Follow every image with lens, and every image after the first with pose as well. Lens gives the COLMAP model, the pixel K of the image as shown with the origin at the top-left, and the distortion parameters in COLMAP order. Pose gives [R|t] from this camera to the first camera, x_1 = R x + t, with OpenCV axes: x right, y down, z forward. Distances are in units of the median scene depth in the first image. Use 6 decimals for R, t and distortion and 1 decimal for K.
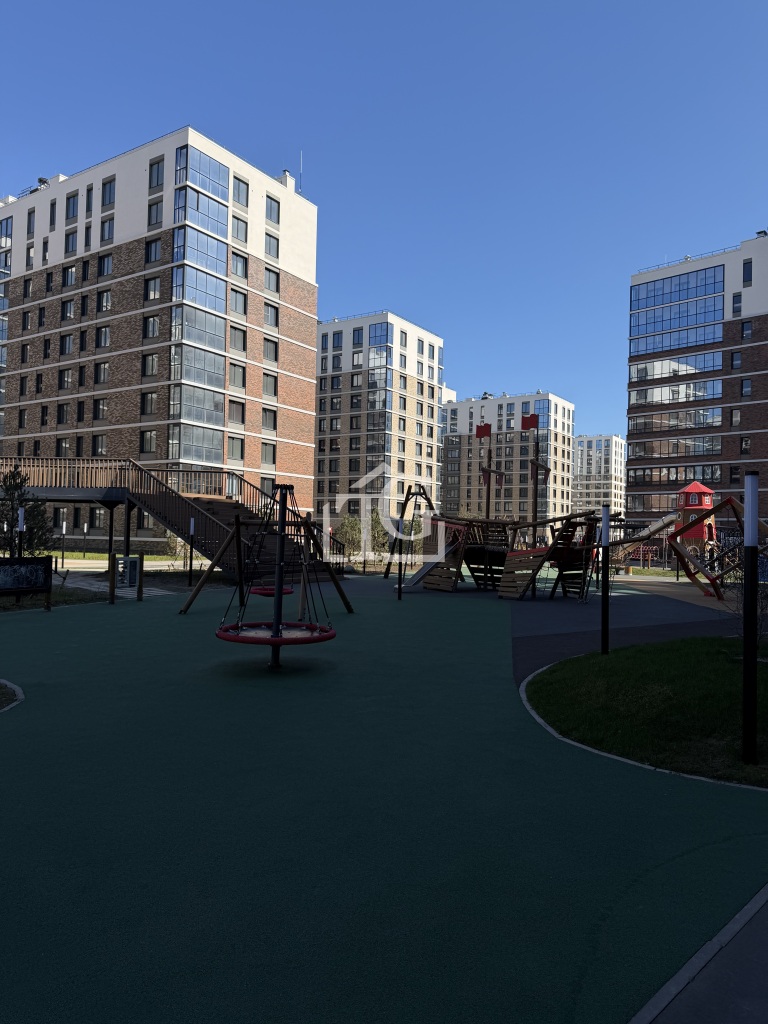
lens RADIAL K [[723.9, 0, 388.9], [0, 723.9, 511.4], [0, 0, 1]] dist [0.080184, -0.108686]
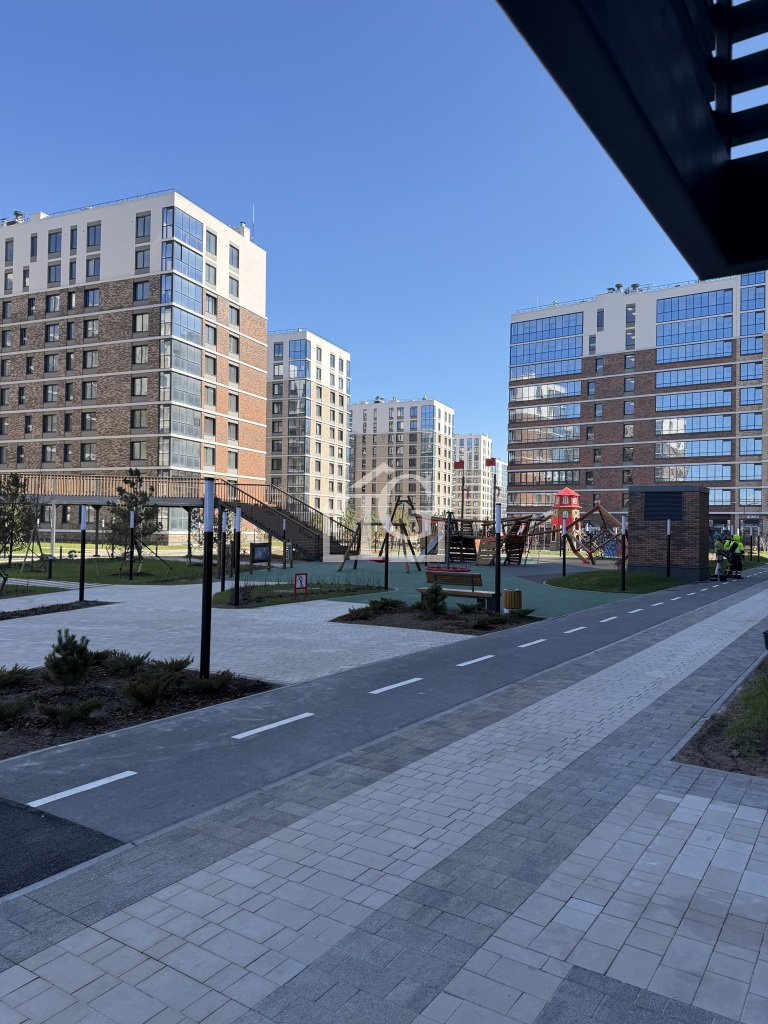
lens RADIAL K [[723.9, 0, 389.5], [0, 723.9, 515.3], [0, 0, 1]] dist [0.080184, -0.108686]
pose [[0.983298, -0.003548, 0.181966, -0.081682], [0.000007, 0.999811, 0.019459, -0.007241], [-0.182000, -0.019133, 0.983112, -0.147911]]
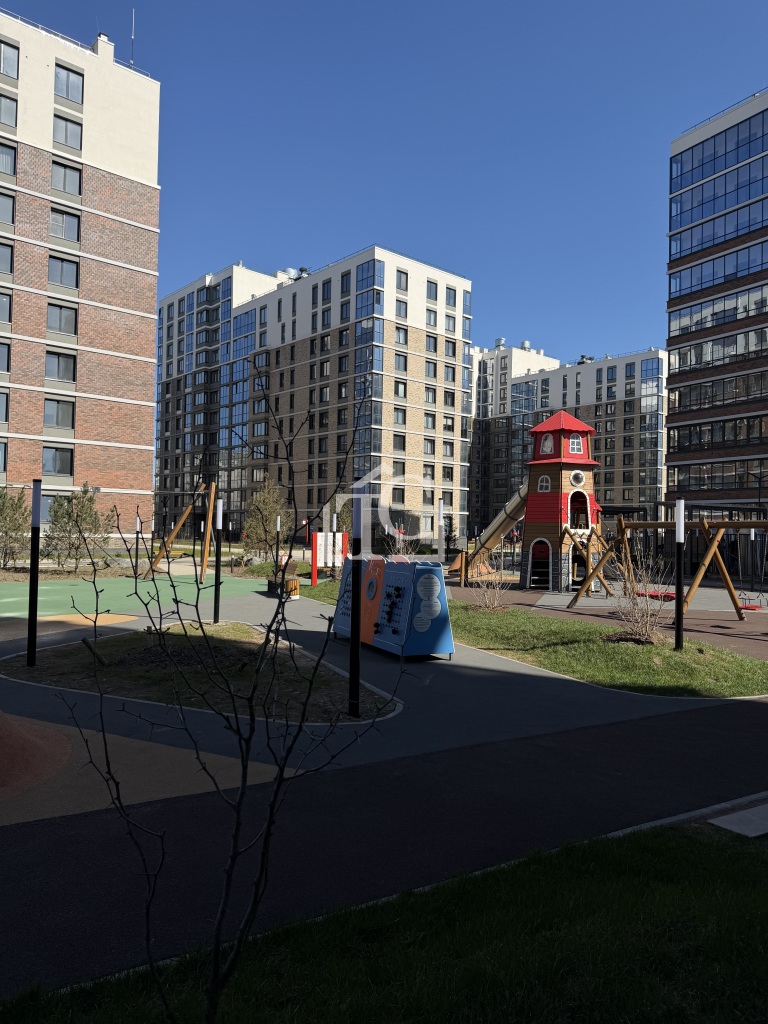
lens RADIAL K [[723.9, 0, 388.4], [0, 723.9, 519.3], [0, 0, 1]] dist [0.080184, -0.108686]
pose [[0.965082, -0.009467, -0.261775, 0.215869], [0.012597, 0.999868, 0.010282, 0.014062], [0.261643, -0.013221, 0.965074, 0.234252]]
